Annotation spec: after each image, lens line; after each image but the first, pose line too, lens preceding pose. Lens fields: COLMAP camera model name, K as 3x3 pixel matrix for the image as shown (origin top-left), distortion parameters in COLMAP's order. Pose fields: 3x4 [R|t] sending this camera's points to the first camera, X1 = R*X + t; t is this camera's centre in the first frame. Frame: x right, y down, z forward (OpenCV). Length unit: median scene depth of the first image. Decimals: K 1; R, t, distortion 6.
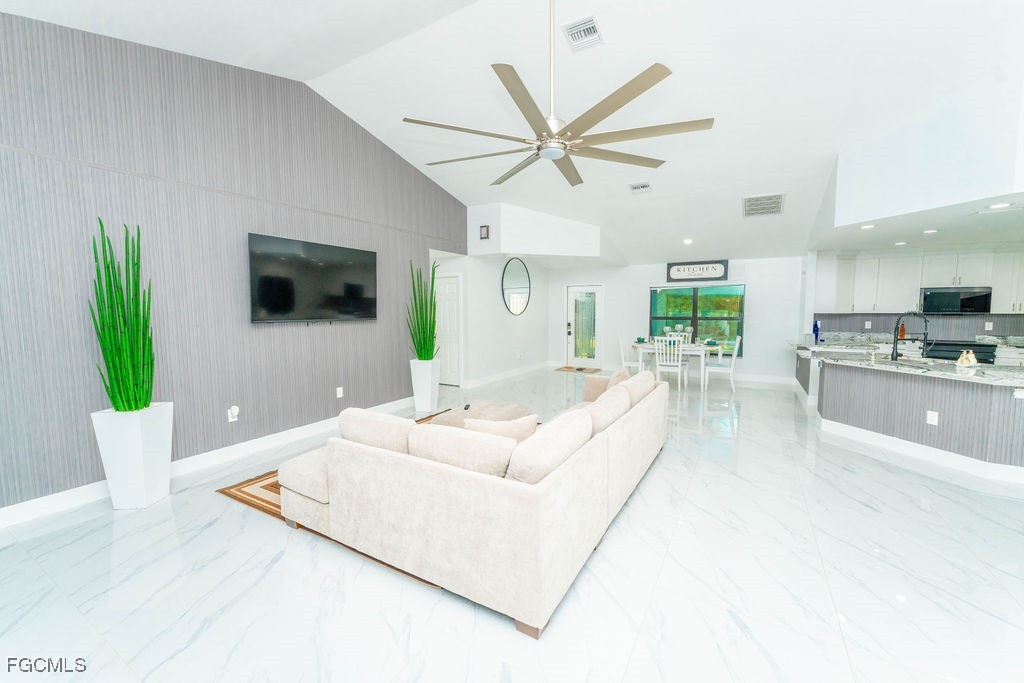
lens RADIAL K [[407.8, 0, 512.0], [0, 407.8, 341.5], [0, 0, 1]] dist [-0.000513, -0.000686]
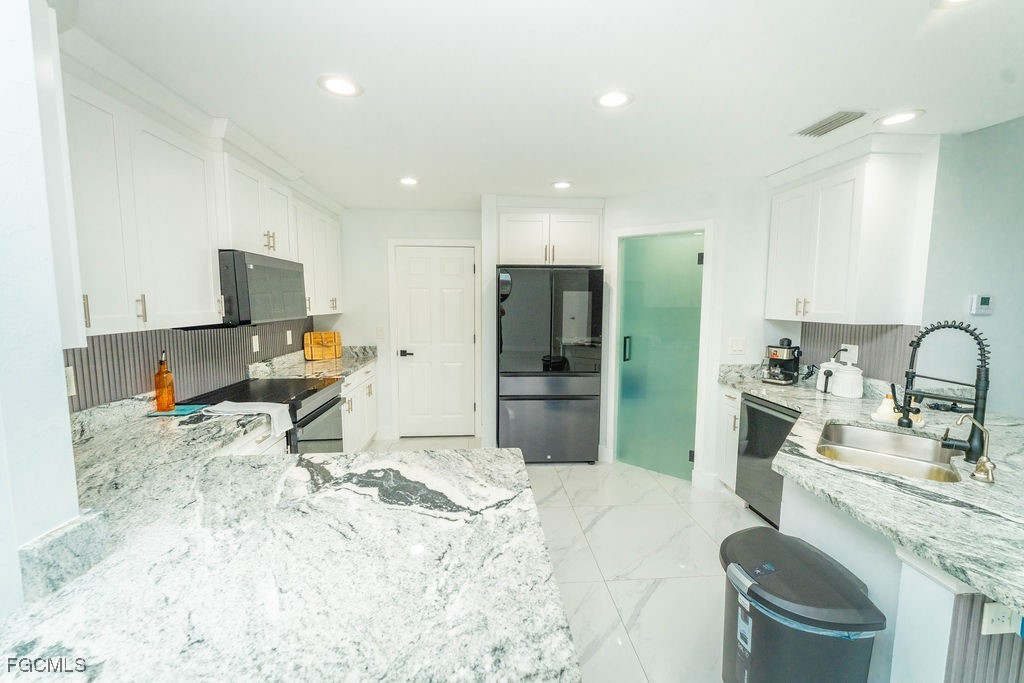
lens RADIAL K [[410.2, 0, 512.0], [0, 410.2, 341.5], [0, 0, 1]] dist [-0.000845, -0.000361]
pose [[-0.566699, -0.081528, 0.819882, 0.549290], [0.066051, 0.987394, 0.143839, -0.083214], [-0.821273, 0.135667, -0.554170, 0.940664]]
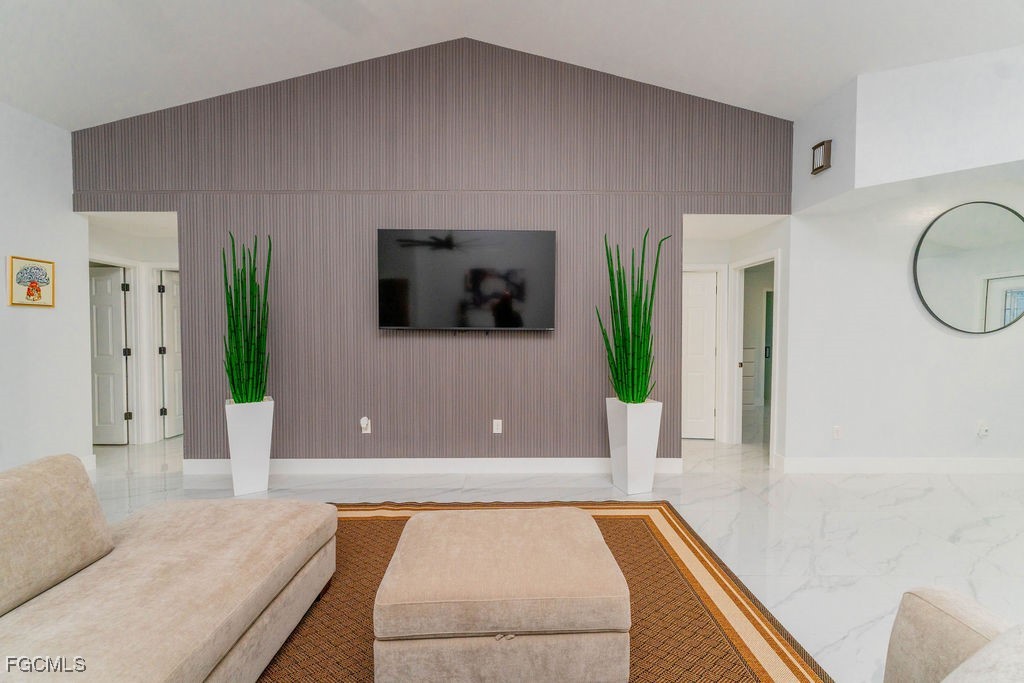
lens RADIAL K [[407.8, 0, 512.0], [0, 407.8, 341.5], [0, 0, 1]] dist [-0.000513, -0.000686]
pose [[0.511310, 0.028846, -0.858912, 0.165457], [-0.077392, 0.996921, -0.012590, -0.016587], [0.855904, 0.072910, 0.511969, 0.457726]]
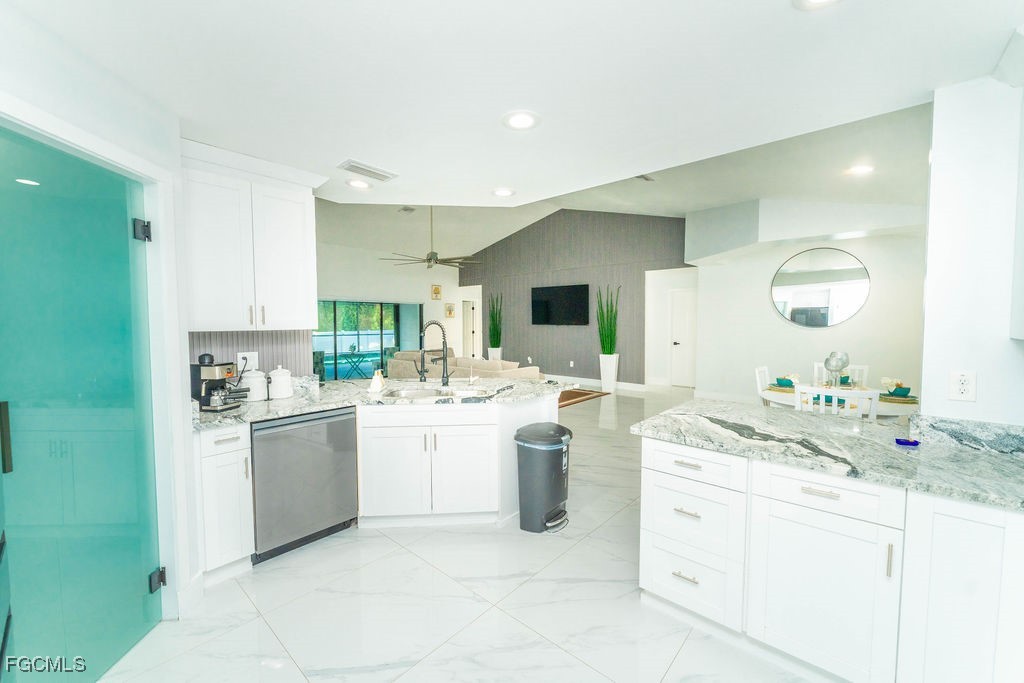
lens RADIAL K [[407.8, 0, 512.0], [0, 407.8, 341.5], [0, 0, 1]] dist [-0.000513, -0.000686]
pose [[-0.193884, 0.054245, -0.979524, 1.031567], [-0.081338, 0.994143, 0.071155, -0.061597], [0.977647, 0.093468, -0.188336, 0.780893]]
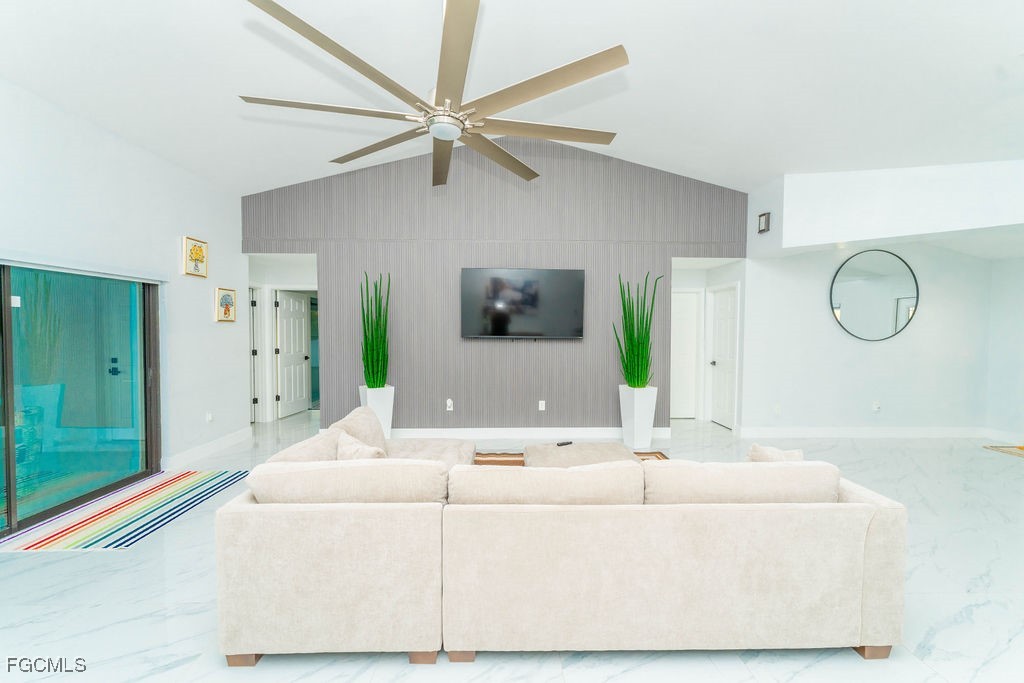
lens RADIAL K [[407.8, 0, 512.0], [0, 407.8, 341.5], [0, 0, 1]] dist [-0.000513, -0.000686]
pose [[0.528426, 0.034871, -0.848263, 0.313934], [-0.078964, 0.996844, -0.008212, -0.019392], [0.845299, 0.071321, 0.529512, 0.261556]]
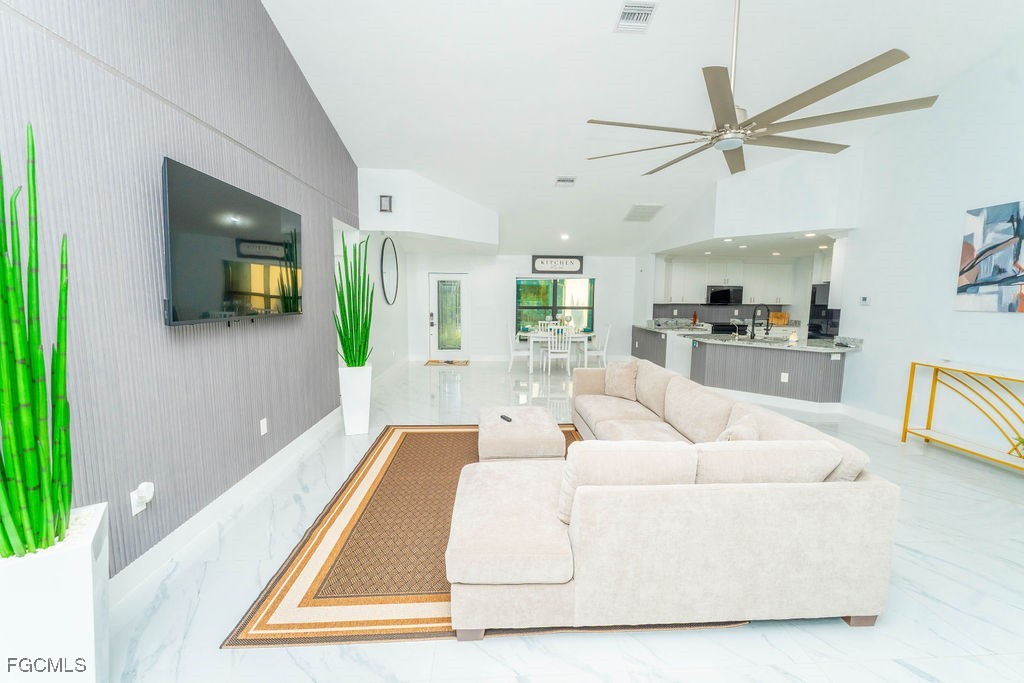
lens RADIAL K [[415.9, 0, 512.0], [0, 415.9, 341.5], [0, 0, 1]] dist [-0.000502, -0.000008]
pose [[0.834667, -0.049438, 0.548531, -0.326928], [0.033151, 0.998667, 0.039564, -0.017793], [-0.549756, -0.014838, 0.835194, 0.164637]]
